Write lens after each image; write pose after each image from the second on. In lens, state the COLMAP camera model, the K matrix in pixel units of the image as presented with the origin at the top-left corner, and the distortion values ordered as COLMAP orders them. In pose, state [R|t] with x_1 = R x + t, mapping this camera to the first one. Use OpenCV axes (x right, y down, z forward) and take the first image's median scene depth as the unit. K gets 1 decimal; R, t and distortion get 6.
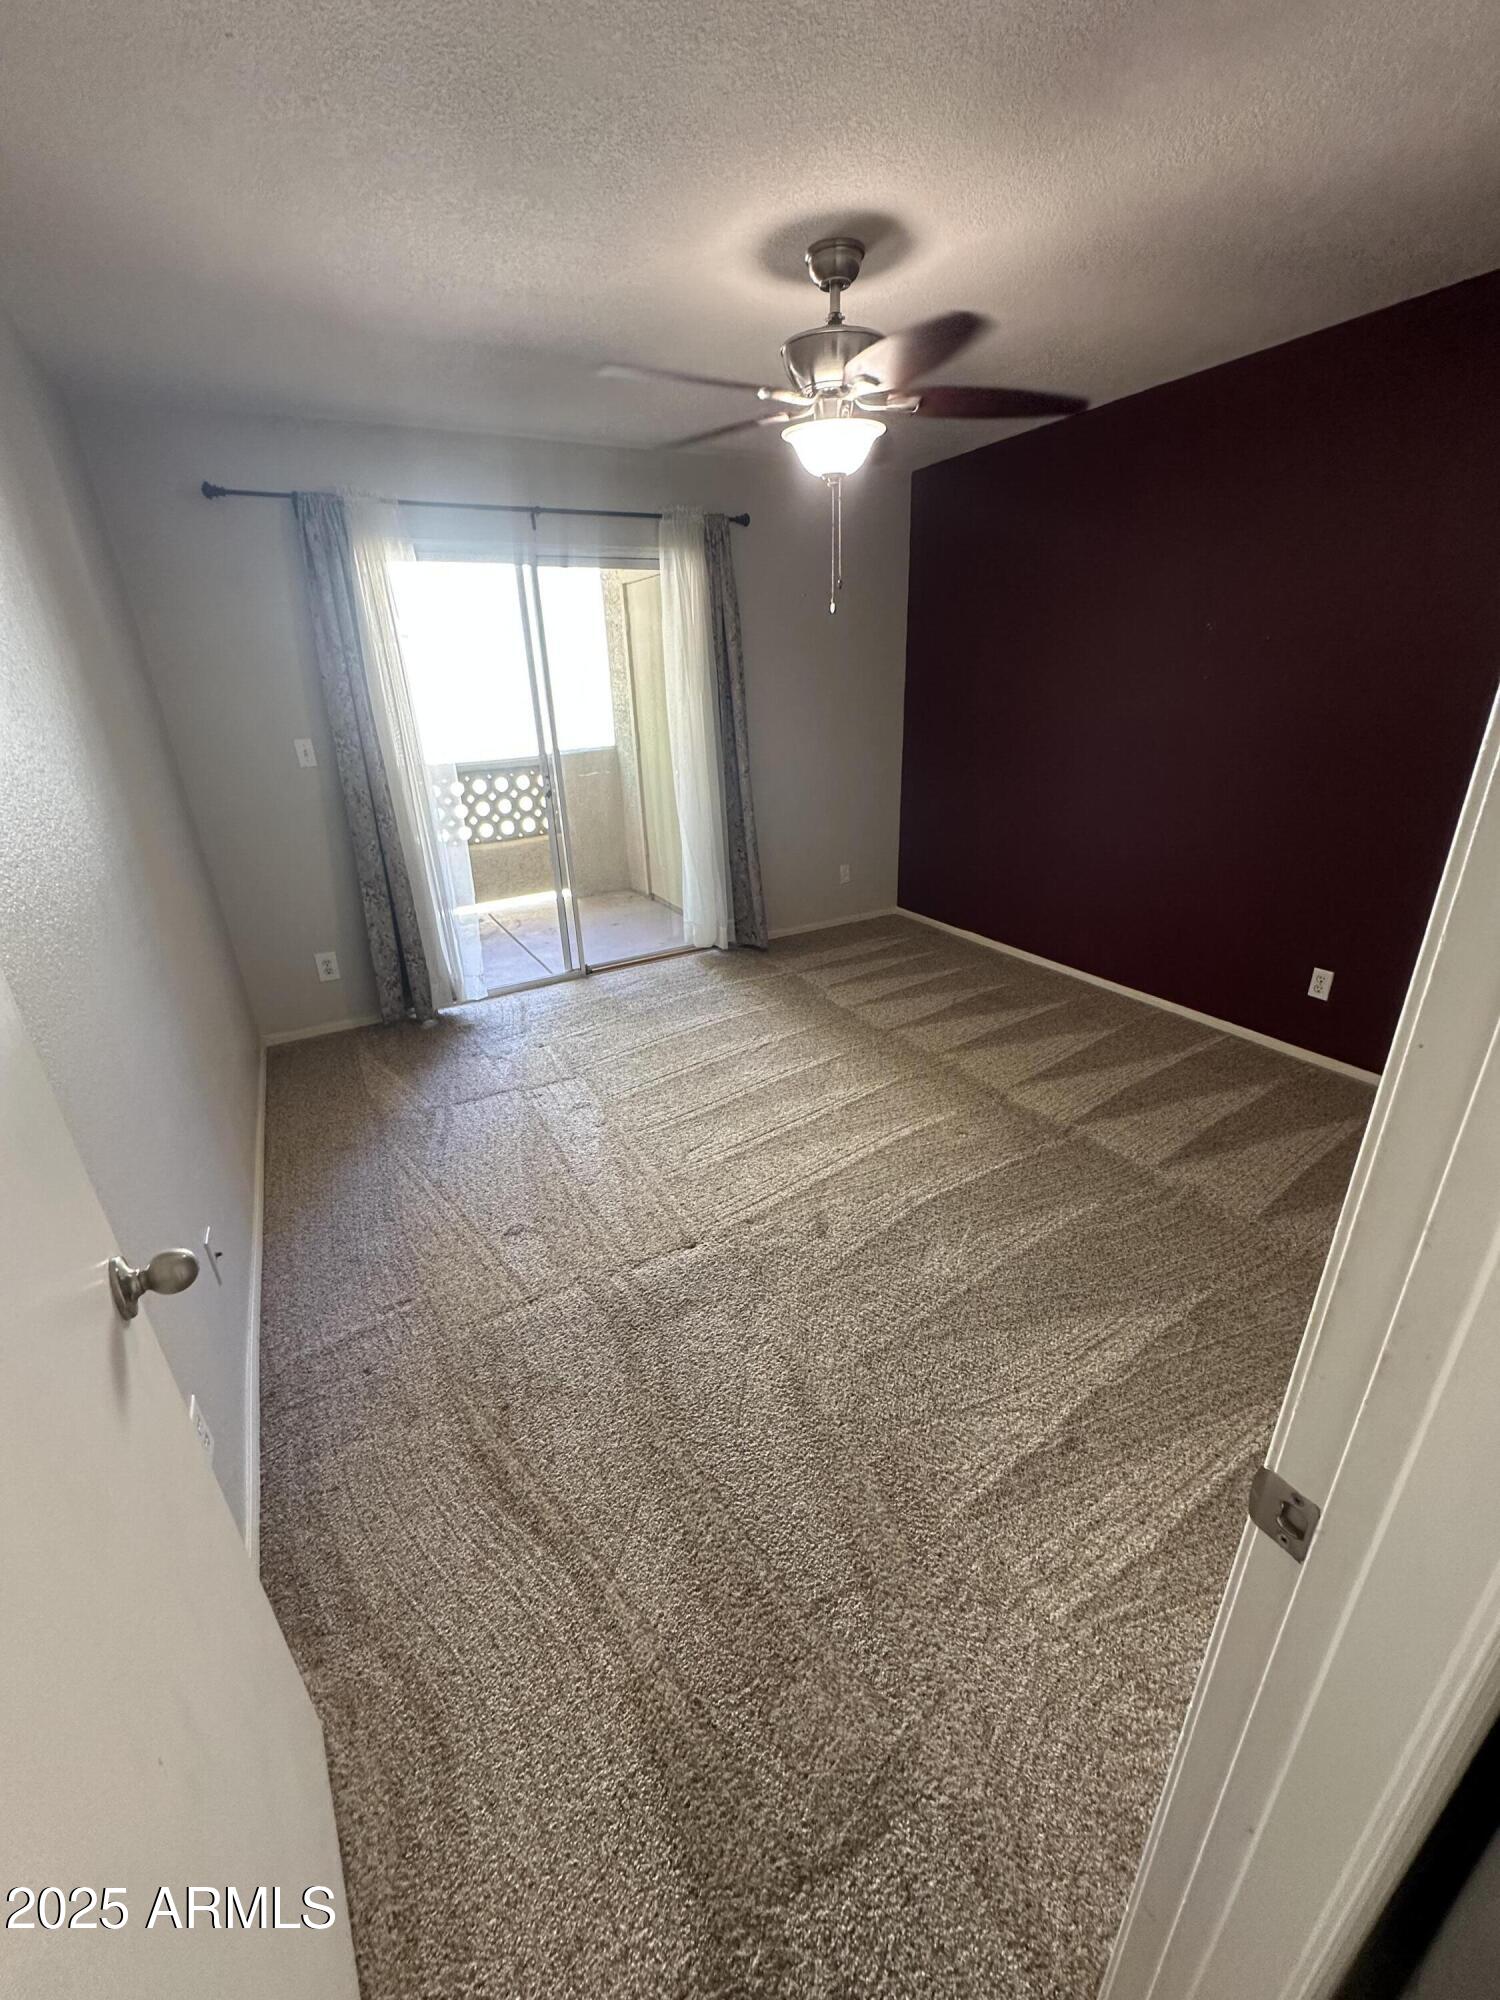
lens RADIAL K [[799.1, 0, 745.9], [0, 799.1, 999.3], [0, 0, 1]] dist [-0.006984, 0.000349]
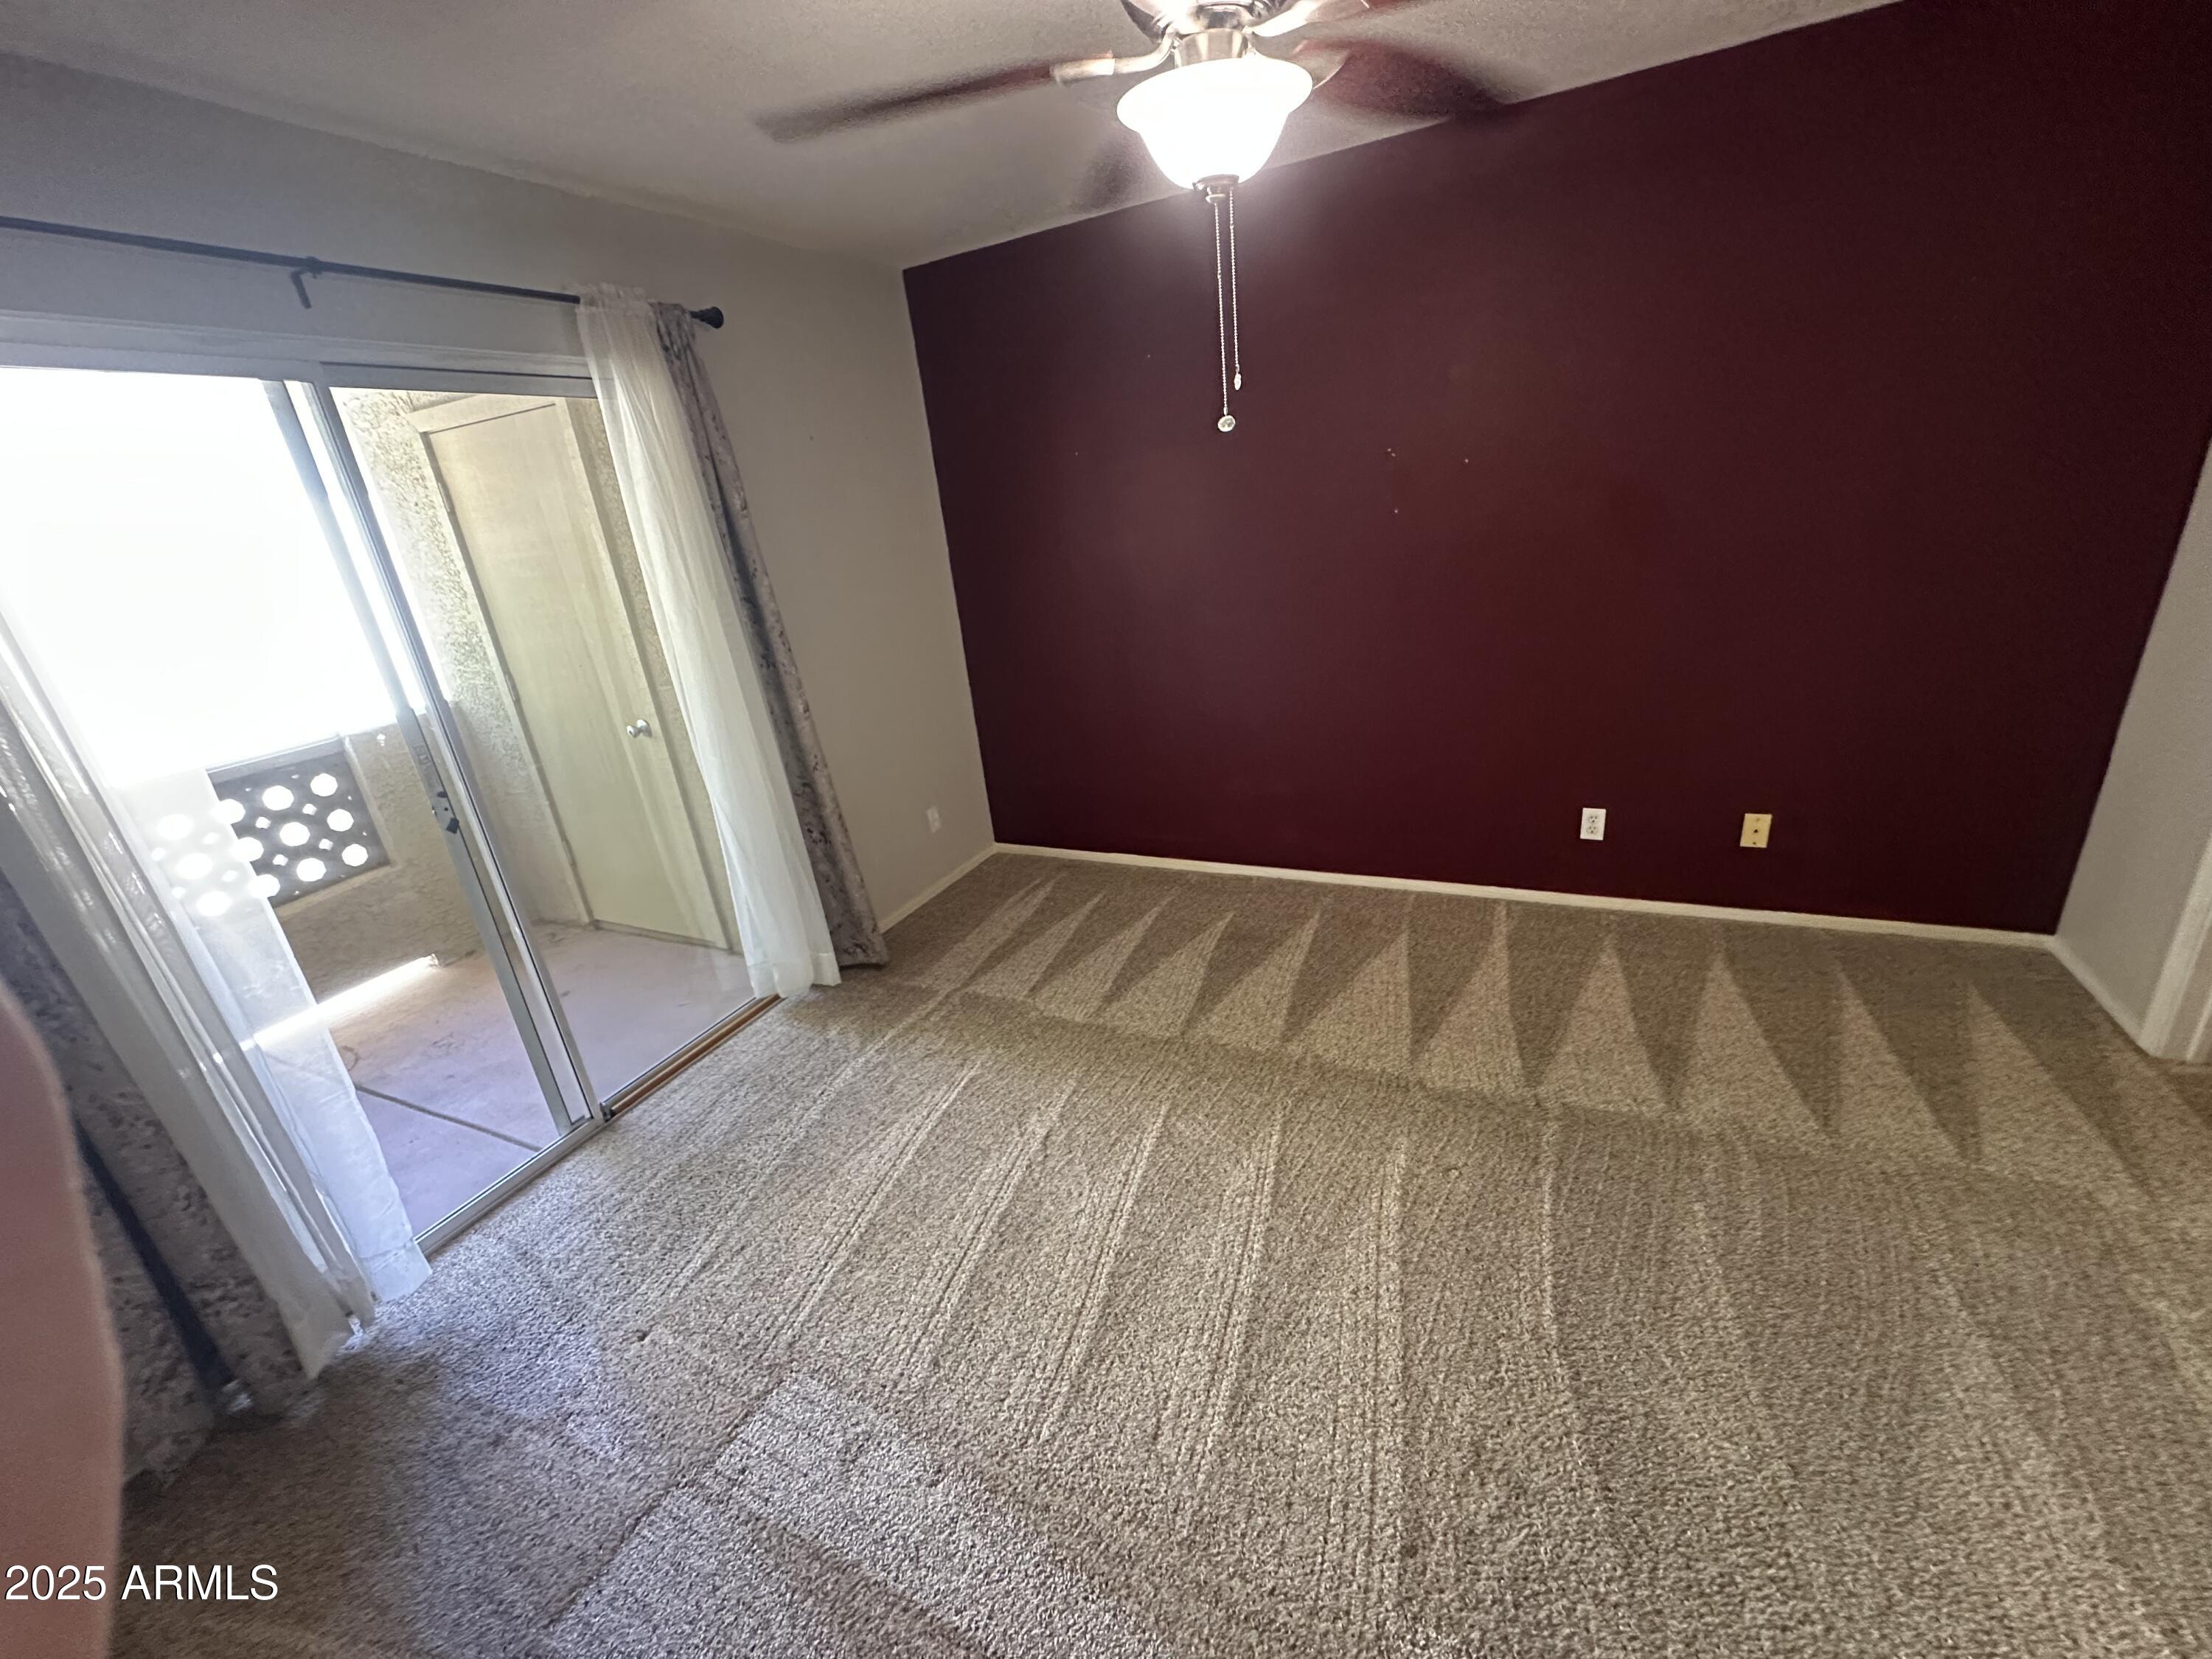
lens RADIAL K [[883.9, 0, 1105.4], [0, 883.9, 828.6], [0, 0, 1]] dist [-0.006984, 0.000349]
pose [[0.813737, -0.253899, 0.522846, -0.219526], [0.288627, 0.957313, 0.015672, -0.158024], [-0.504506, 0.138154, 0.852283, 0.343198]]
